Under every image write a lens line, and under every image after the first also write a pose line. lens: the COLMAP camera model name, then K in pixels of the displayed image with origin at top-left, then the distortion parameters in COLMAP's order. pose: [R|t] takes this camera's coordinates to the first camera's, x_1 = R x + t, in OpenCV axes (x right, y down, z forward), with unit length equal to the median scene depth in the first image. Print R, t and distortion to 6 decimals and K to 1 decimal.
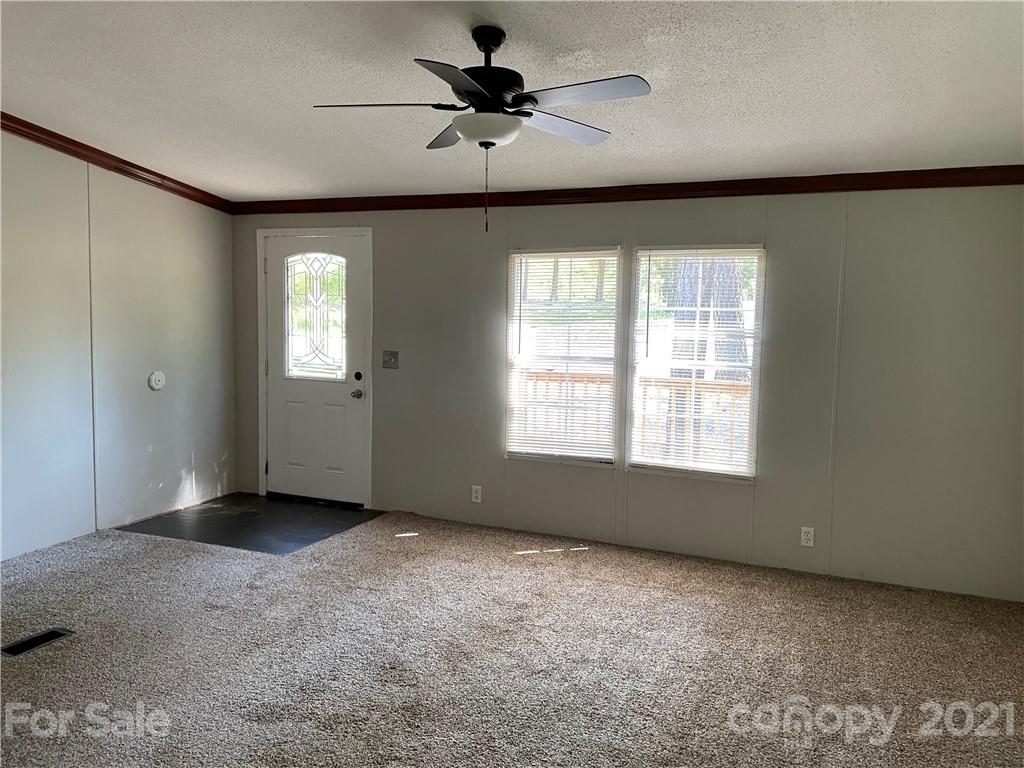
lens RADIAL K [[777.8, 0, 513.5], [0, 777.8, 371.2], [0, 0, 1]] dist [0.130782, -0.157473]
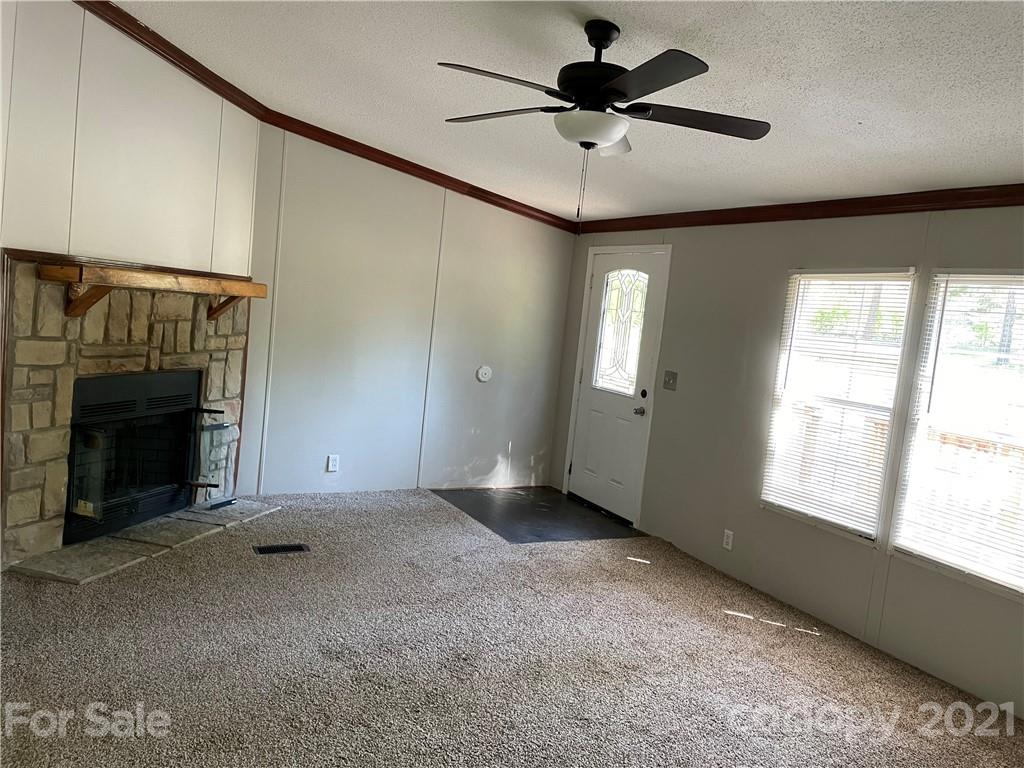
lens RADIAL K [[776.7, 0, 521.6], [0, 776.7, 377.9], [0, 0, 1]] dist [0.114003, -0.150020]
pose [[0.783840, 0.119120, -0.609430, 0.310933], [-0.138342, 0.990261, 0.015624, -0.008310], [0.605356, 0.072063, 0.792686, 0.134273]]
